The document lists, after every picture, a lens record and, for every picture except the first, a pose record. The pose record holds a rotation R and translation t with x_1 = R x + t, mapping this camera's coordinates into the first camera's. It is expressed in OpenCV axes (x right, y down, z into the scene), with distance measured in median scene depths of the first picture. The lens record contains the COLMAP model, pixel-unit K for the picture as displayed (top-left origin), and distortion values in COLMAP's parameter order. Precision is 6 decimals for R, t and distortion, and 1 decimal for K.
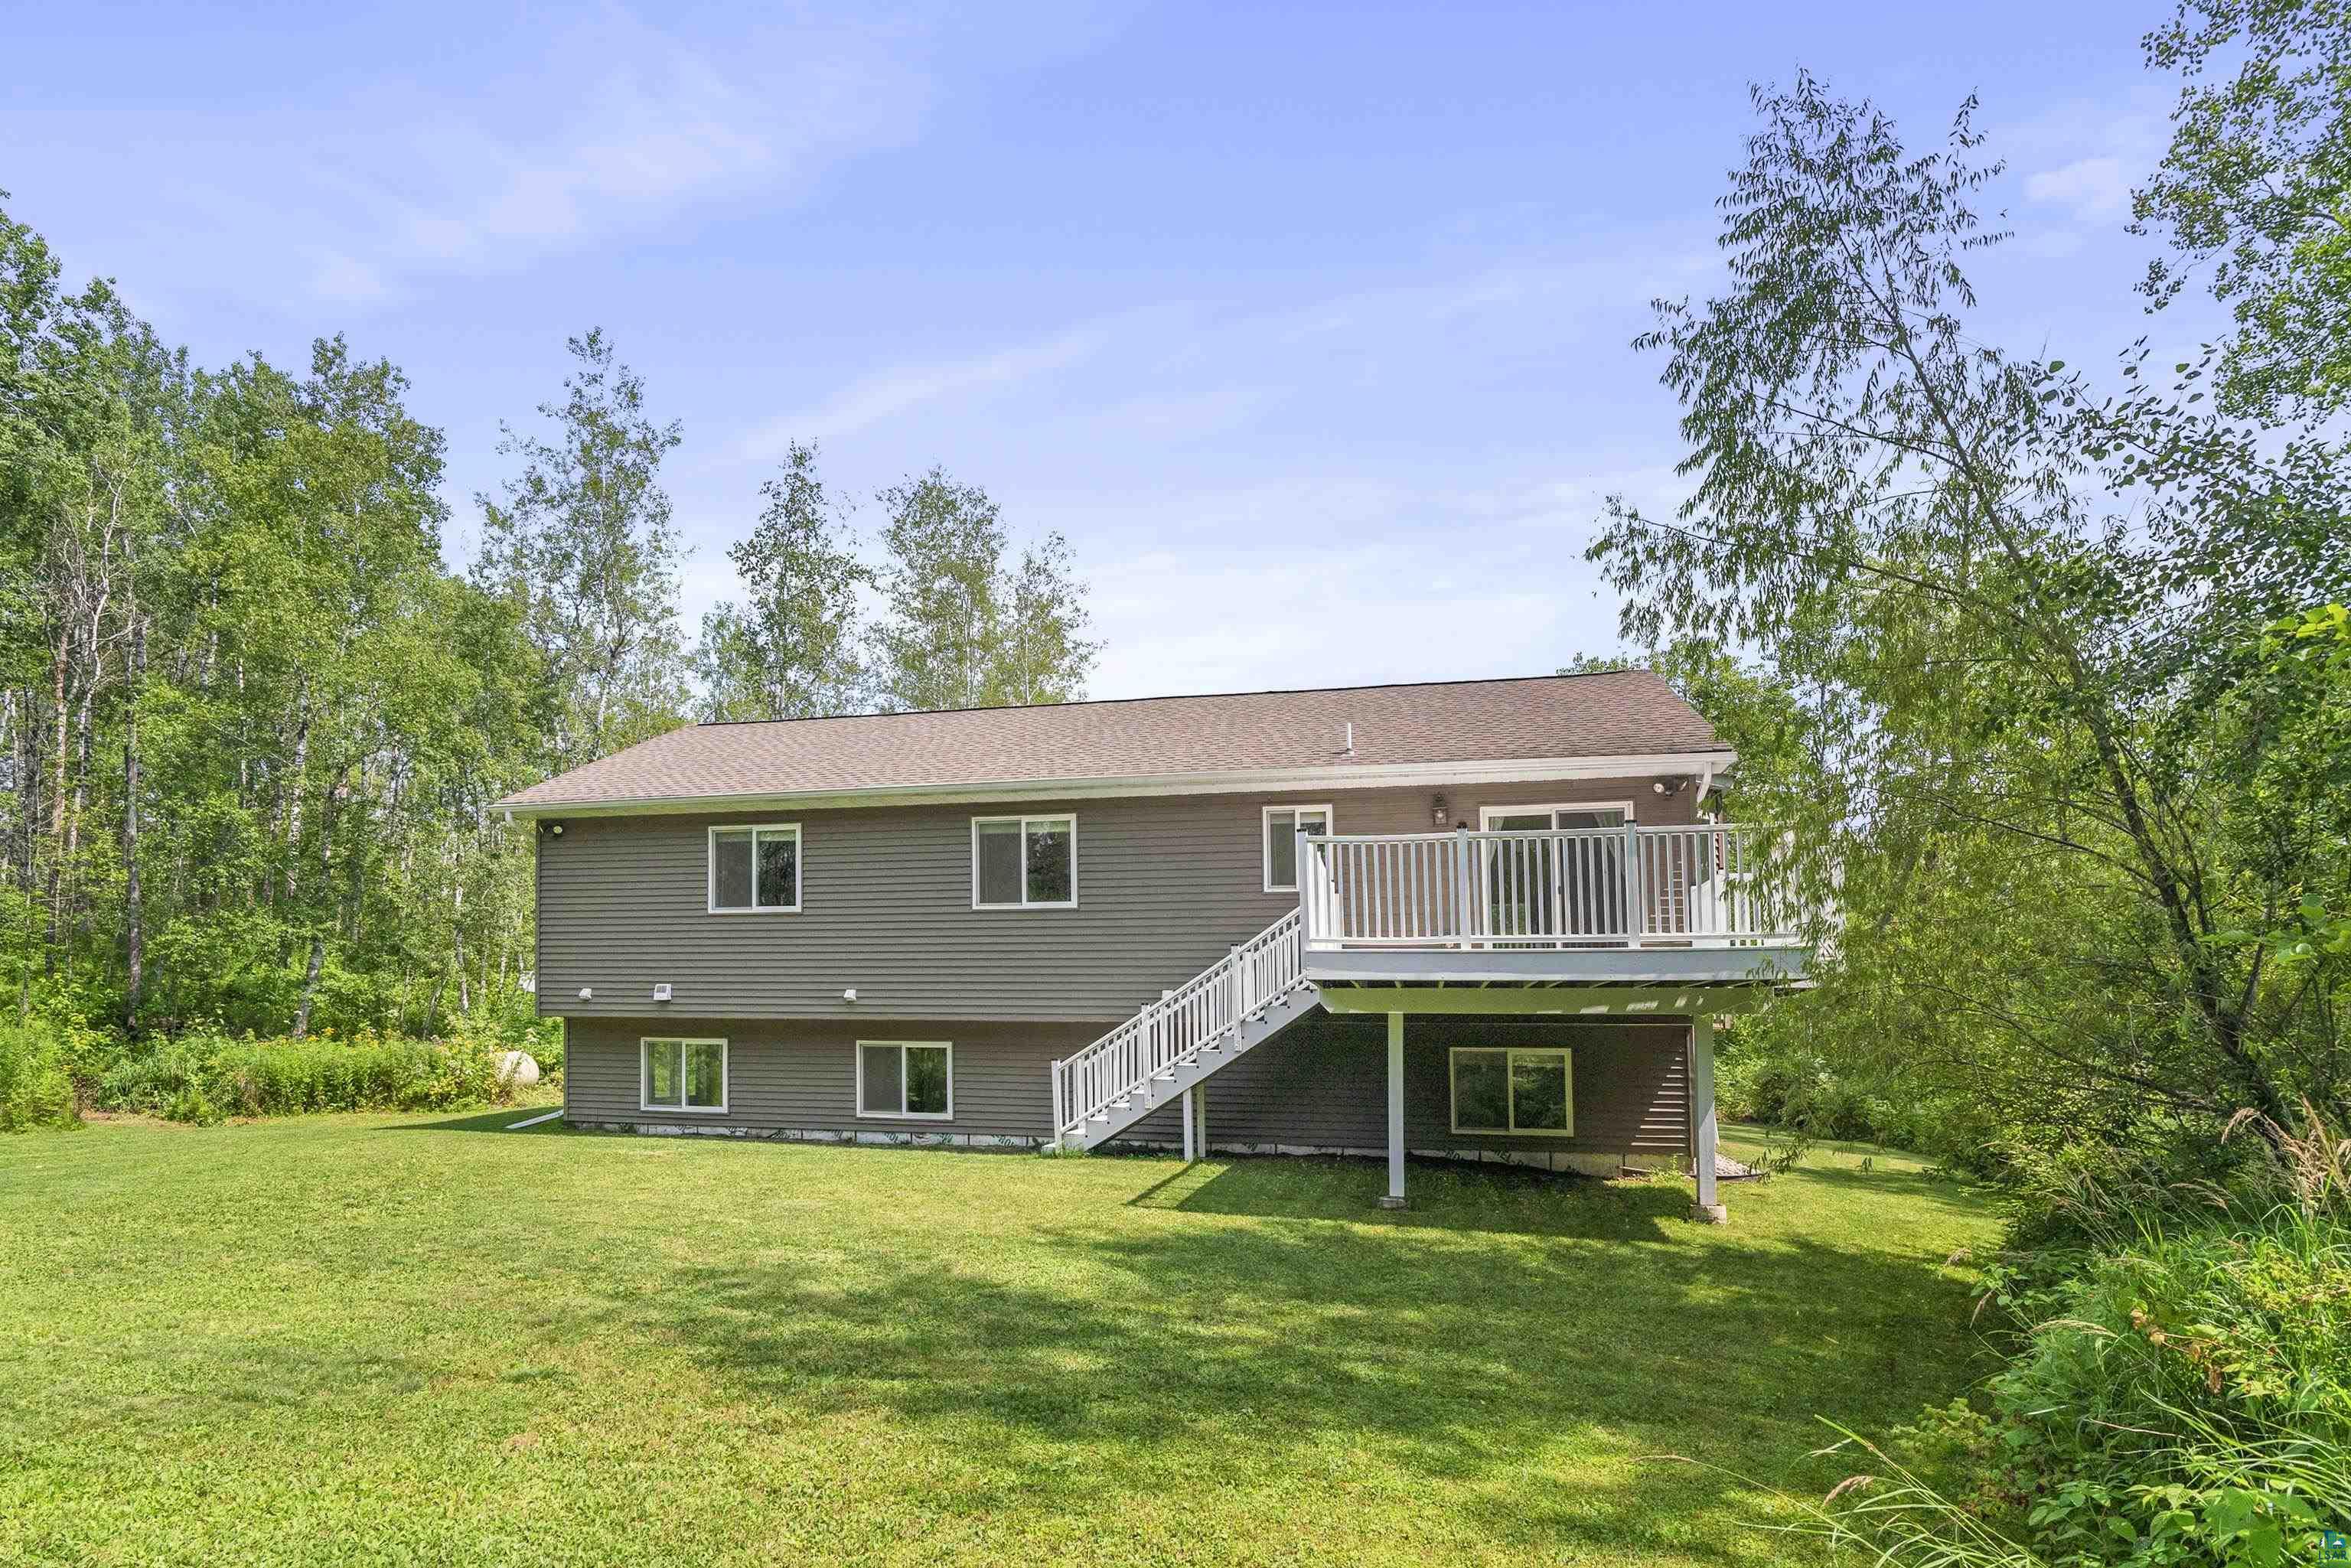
lens RADIAL K [[1023.2, 0, 1152.5], [0, 1023.2, 838.0], [0, 0, 1]] dist [-0.011044, 0.001845]
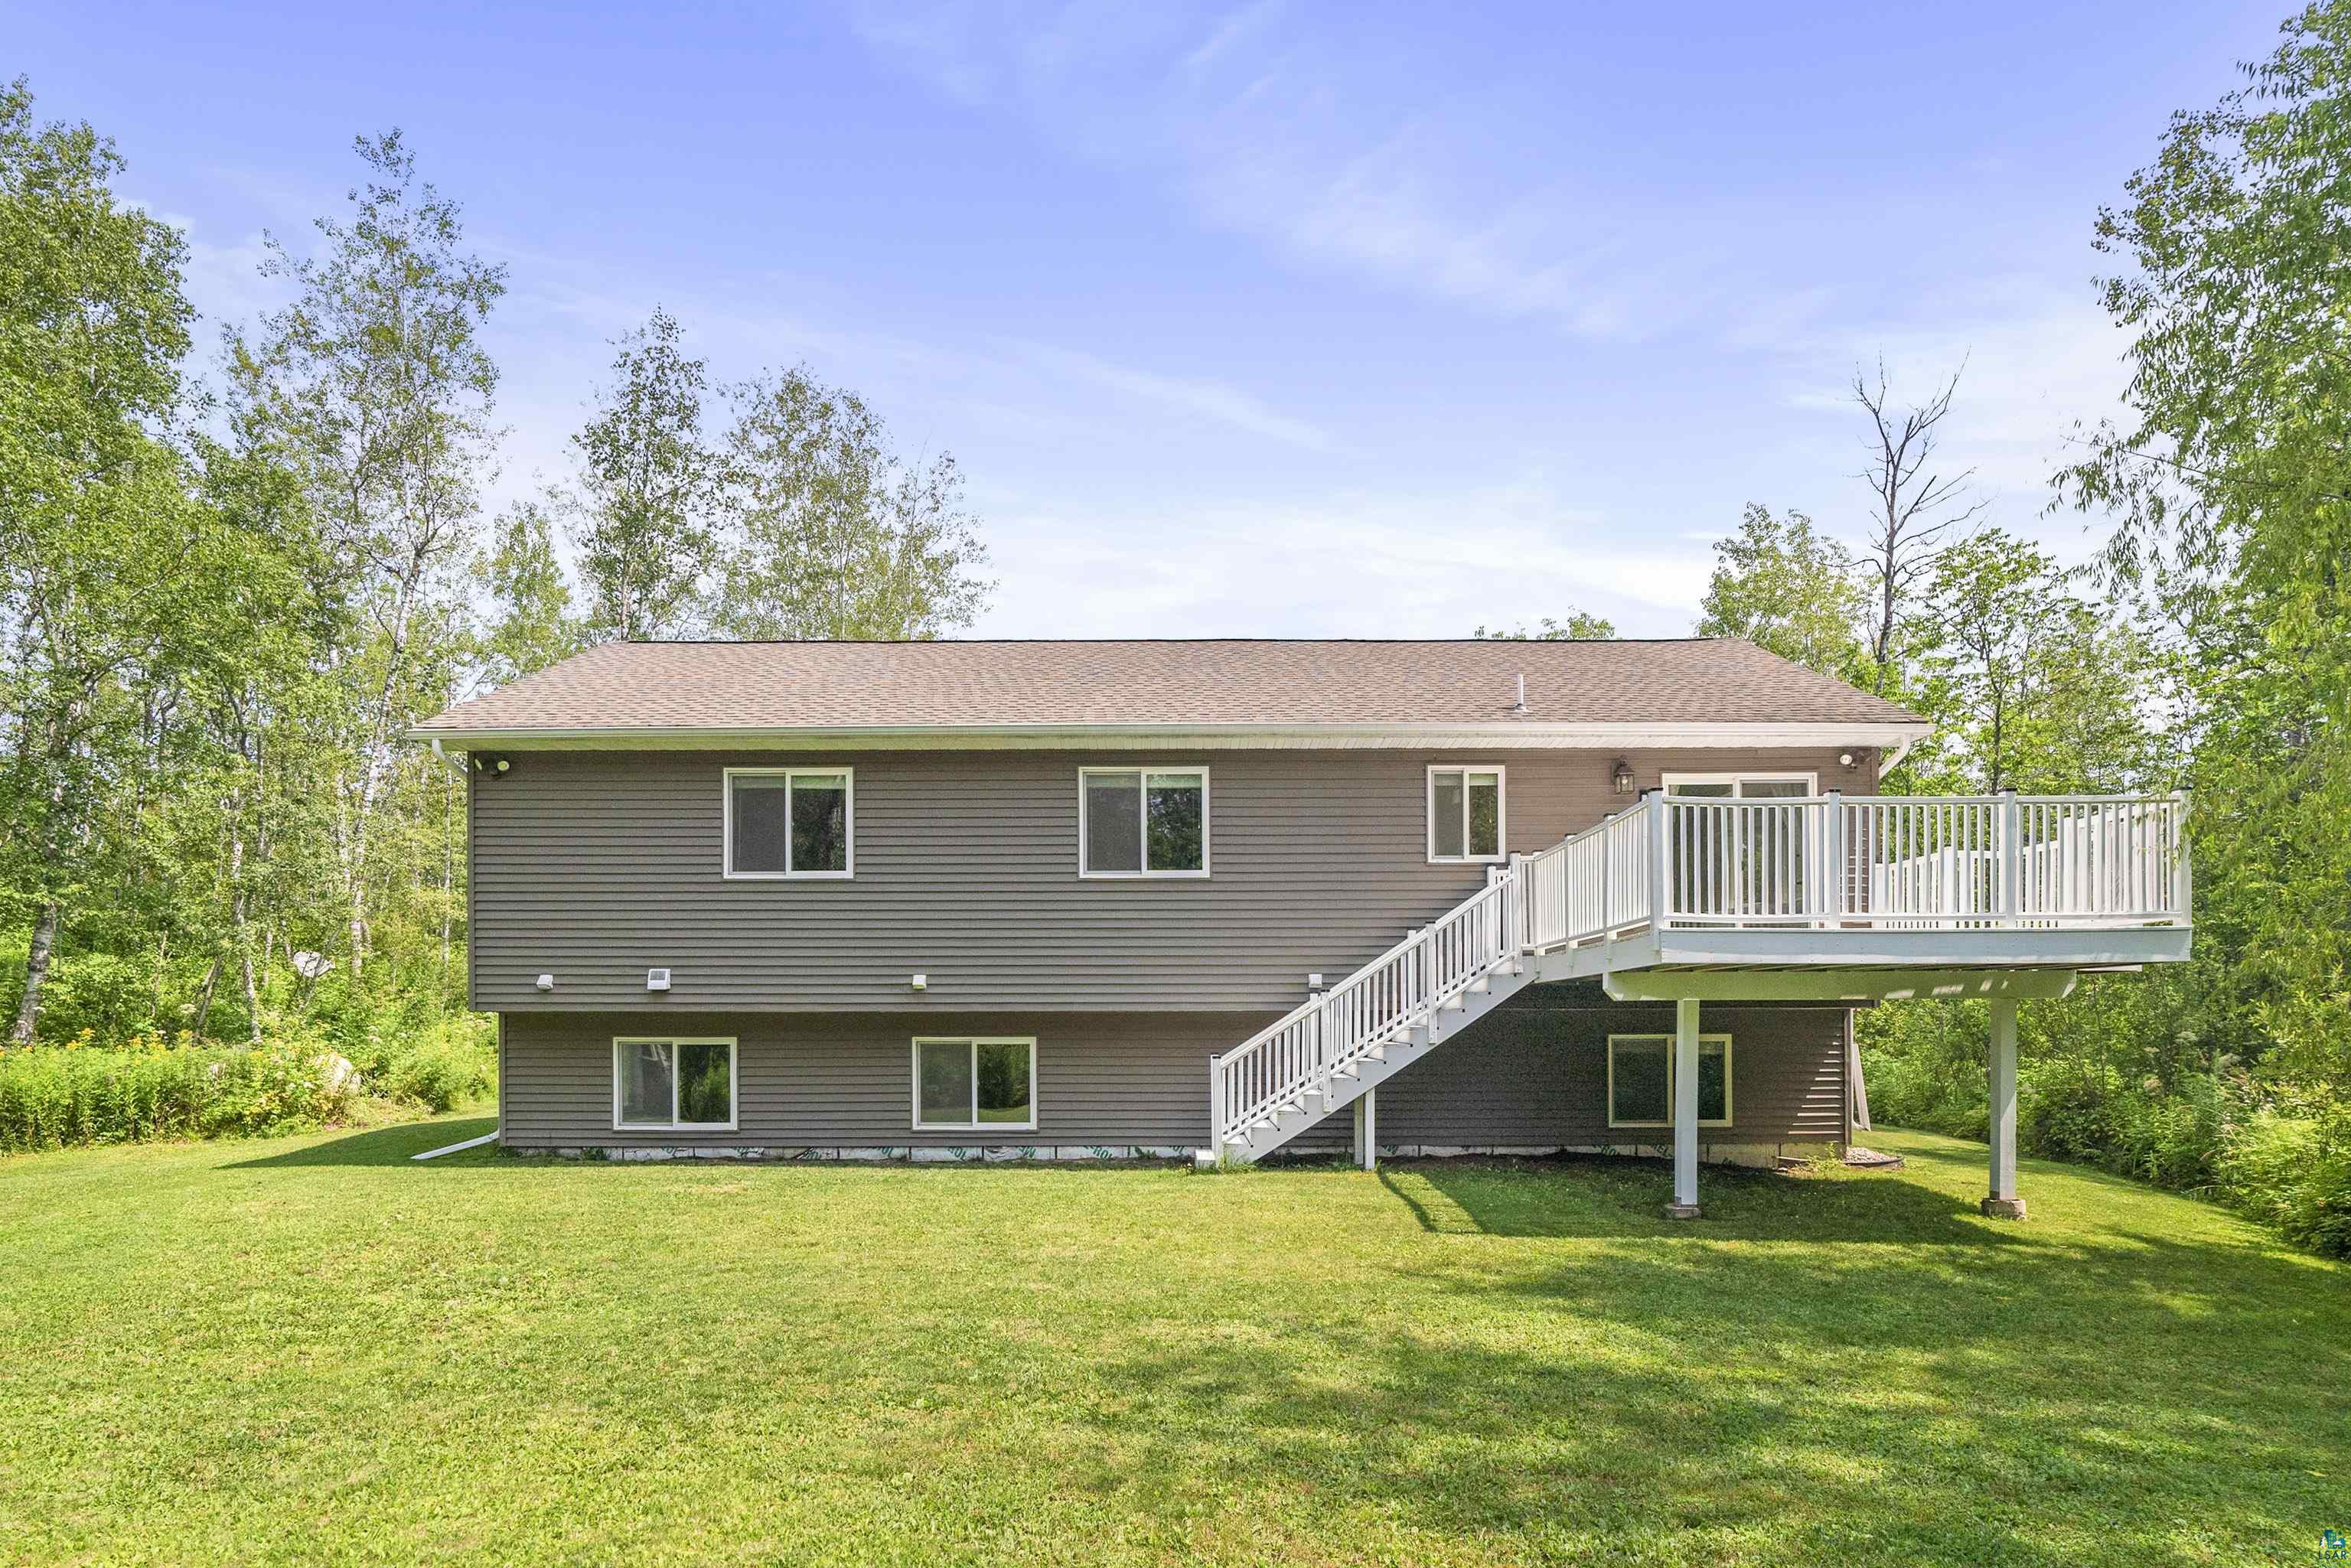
lens RADIAL K [[1079.5, 0, 1140.2], [0, 1079.5, 847.9], [0, 0, 1]] dist [-0.012617, 0.003981]
pose [[0.979352, 0.019255, 0.201241, -0.295445], [-0.026292, 0.999131, 0.032352, 0.015369], [-0.200443, -0.036975, 0.979007, 0.131350]]
